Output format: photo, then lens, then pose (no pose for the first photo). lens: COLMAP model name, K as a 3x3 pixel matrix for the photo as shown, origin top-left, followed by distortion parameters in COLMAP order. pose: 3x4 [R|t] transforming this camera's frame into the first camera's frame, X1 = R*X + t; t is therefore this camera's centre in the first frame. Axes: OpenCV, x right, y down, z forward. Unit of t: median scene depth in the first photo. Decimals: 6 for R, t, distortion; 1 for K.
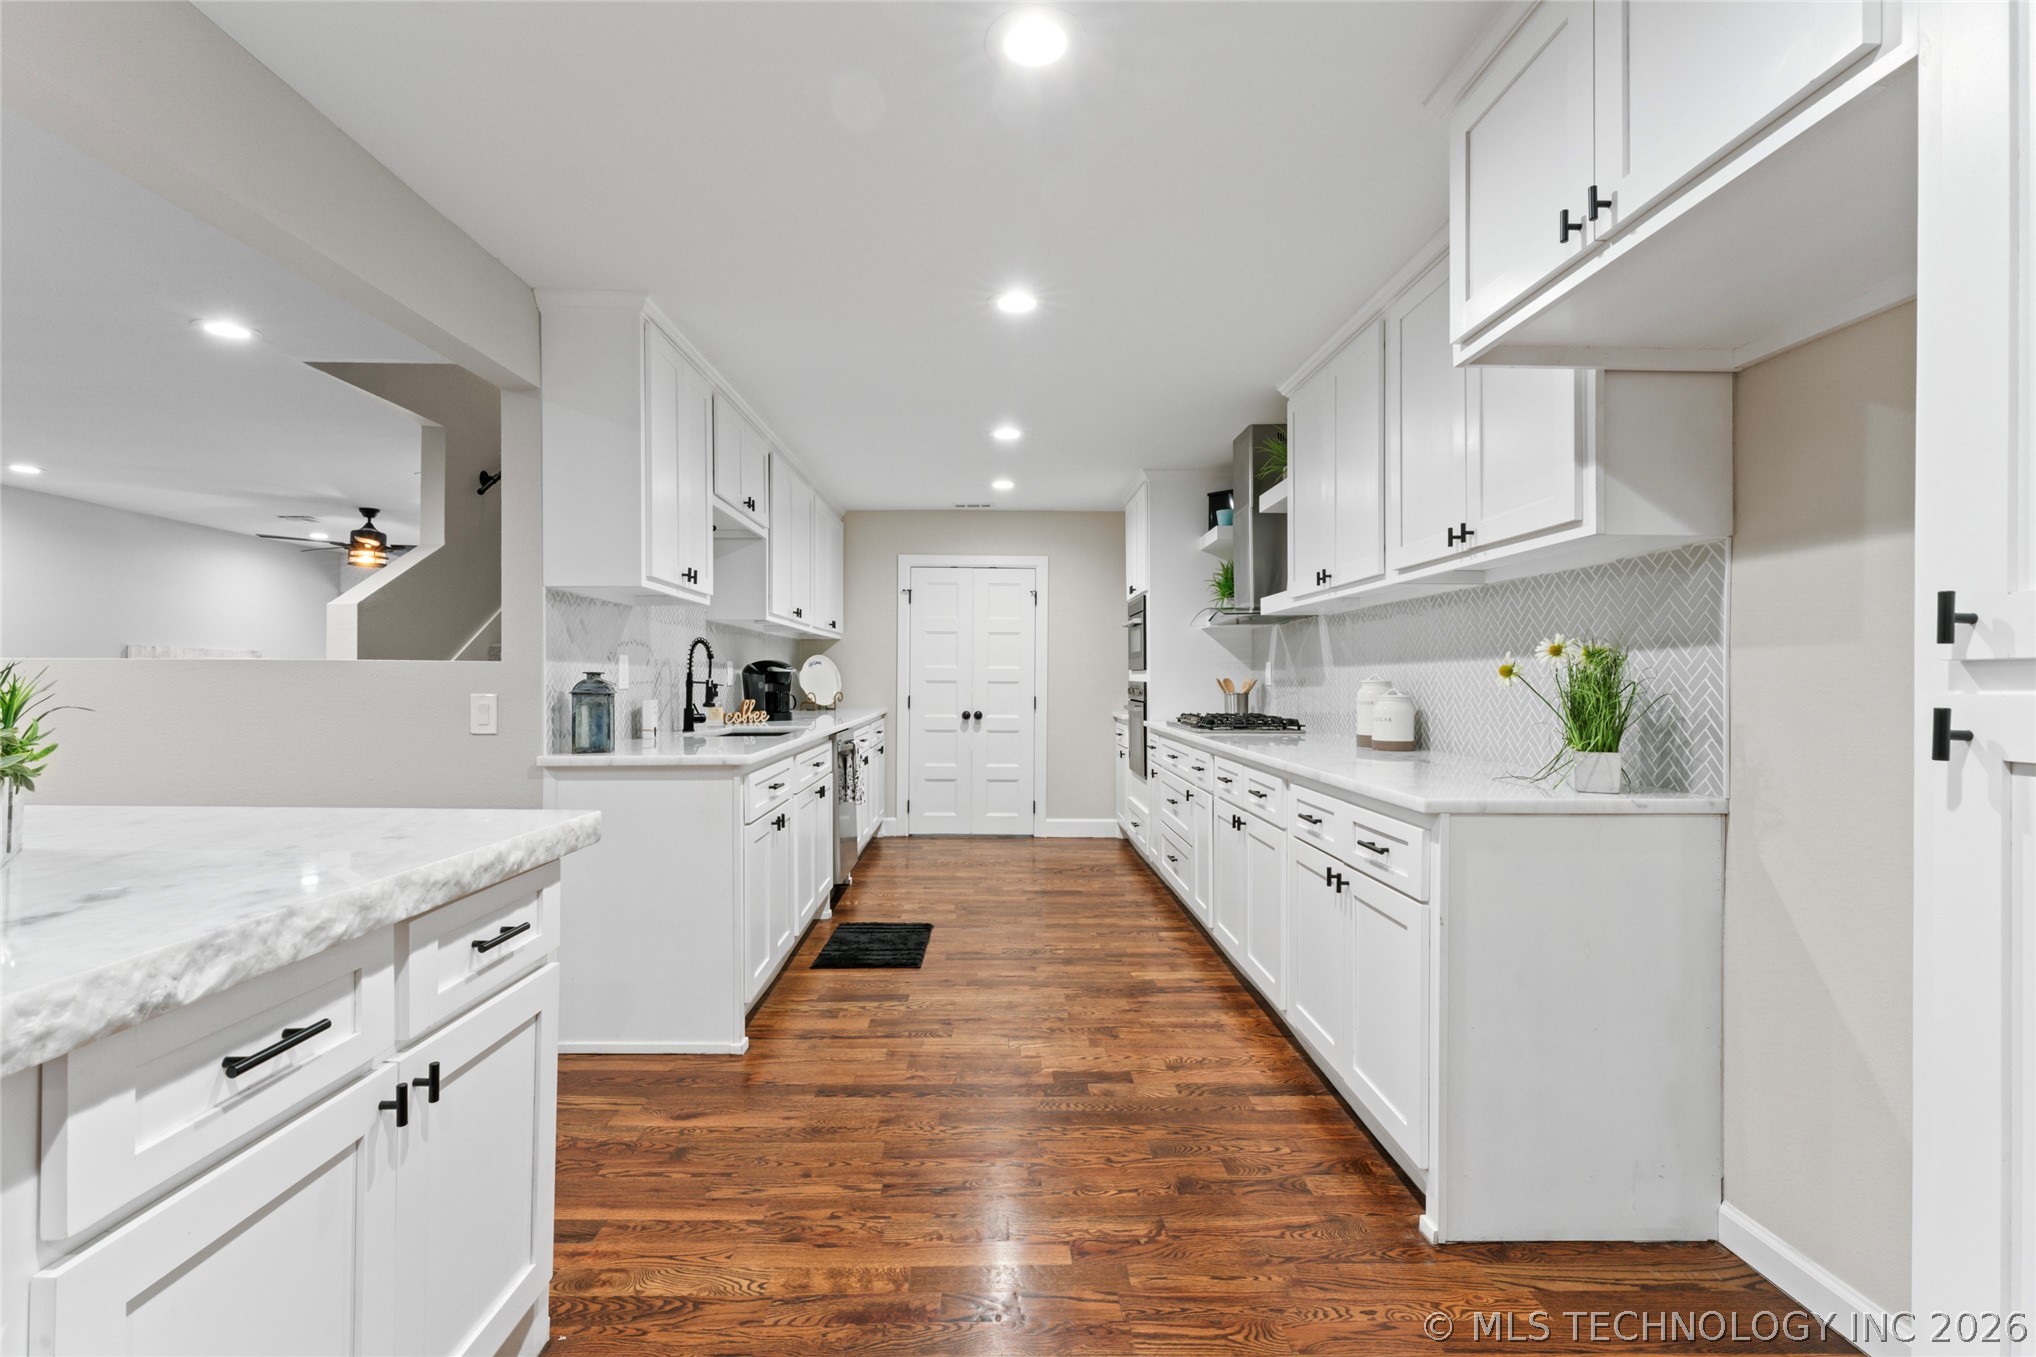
lens RADIAL K [[913.9, 0, 1011.2], [0, 913.9, 665.9], [0, 0, 1]] dist [-0.004212, -0.000121]
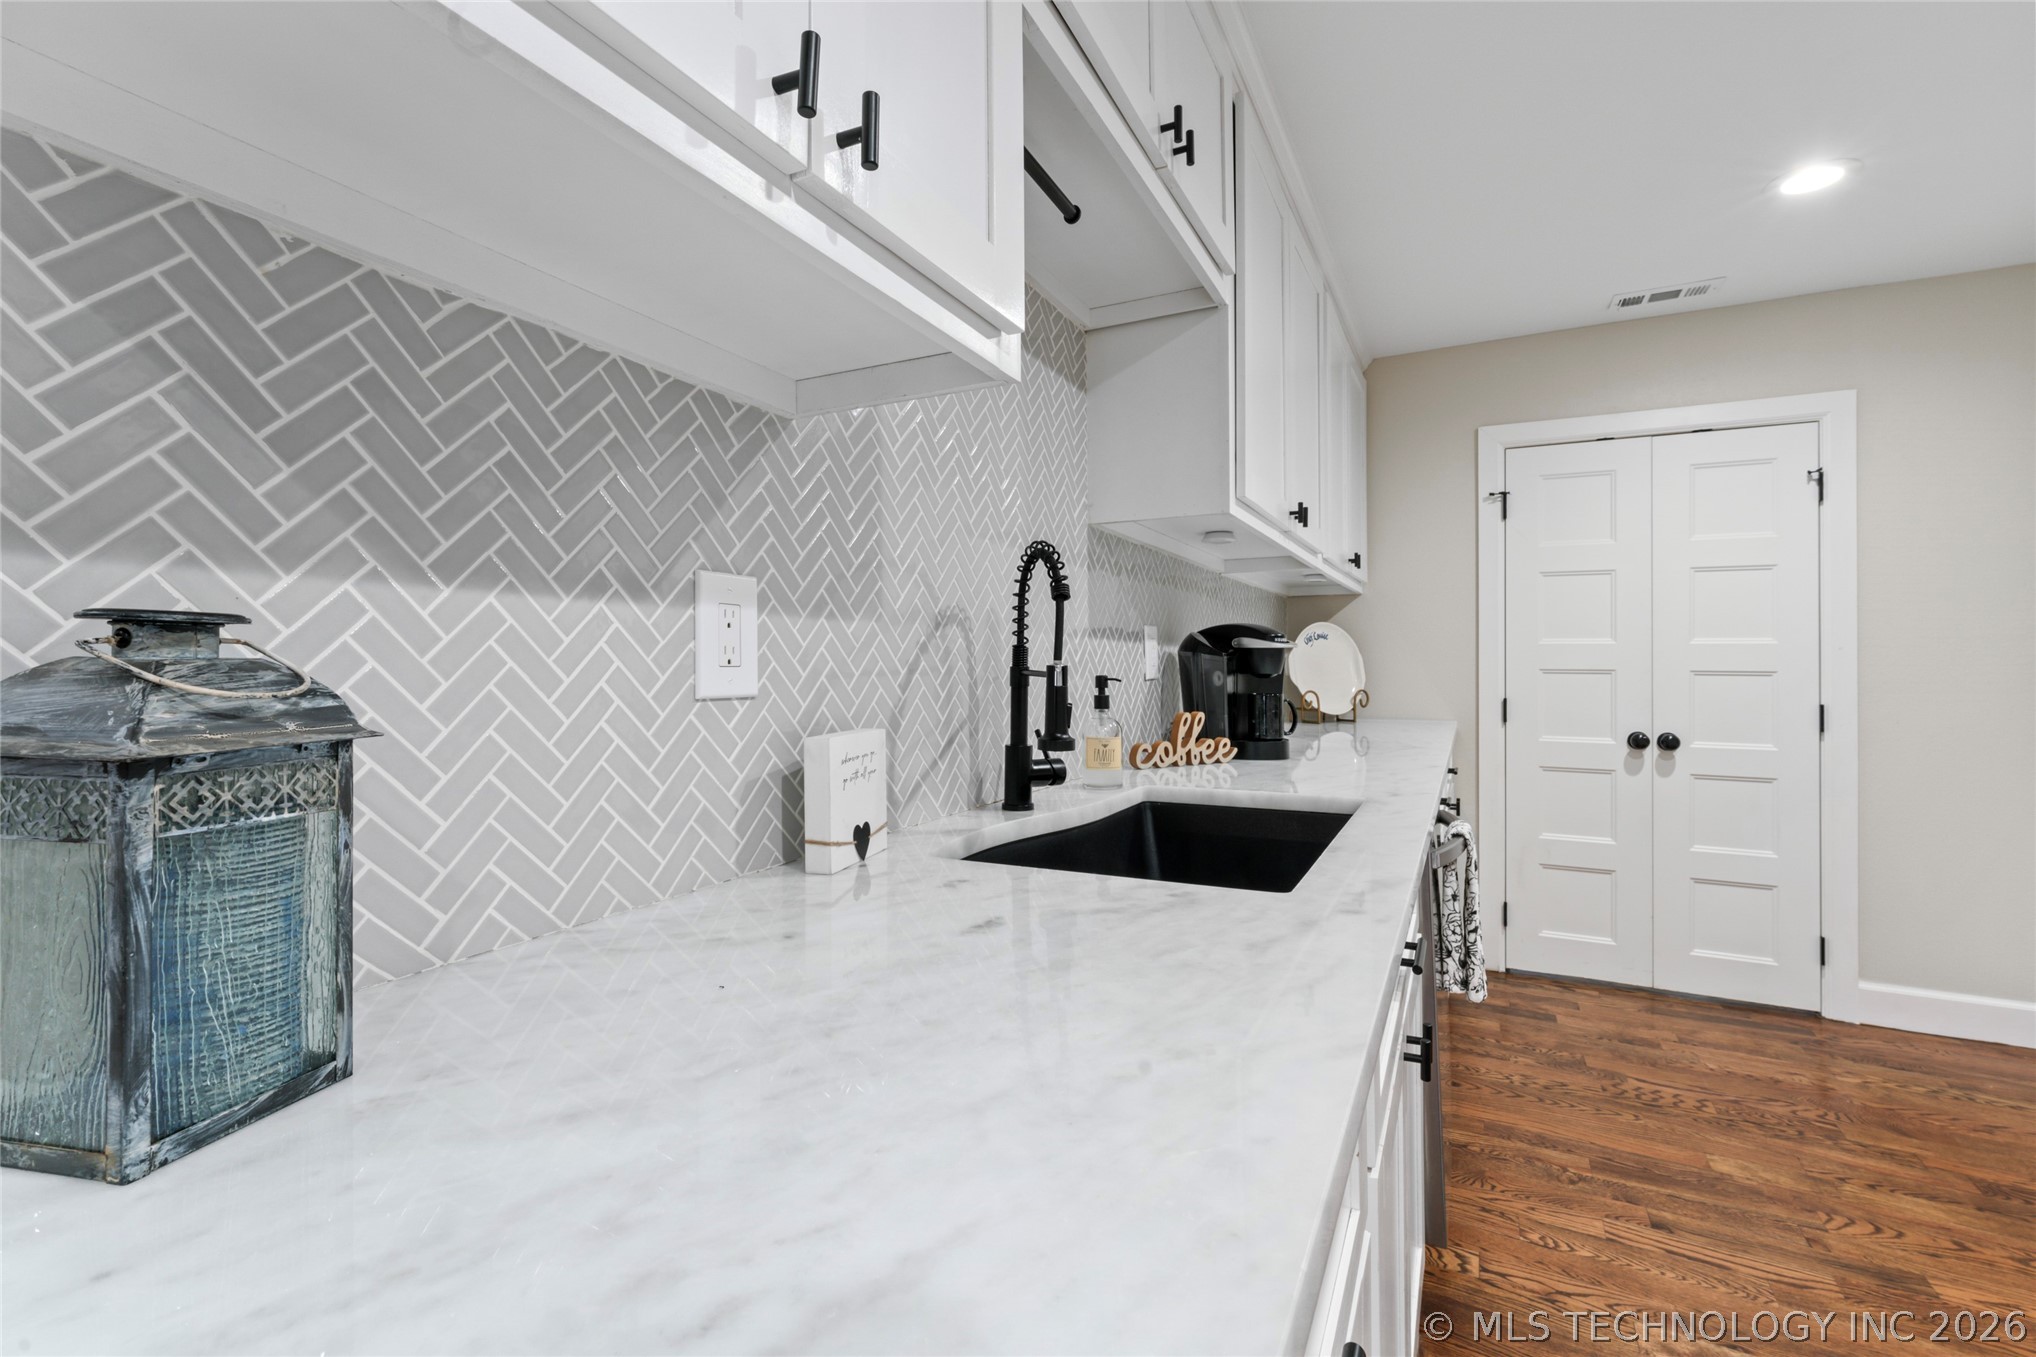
lens RADIAL K [[913.9, 0, 1010.4], [0, 913.9, 659.7], [0, 0, 1]] dist [-0.004212, -0.000121]
pose [[0.881019, -0.003333, -0.473069, -0.146880], [0.006317, 0.999969, 0.004718, 0.008786], [0.473039, -0.007145, 0.881012, 0.539633]]
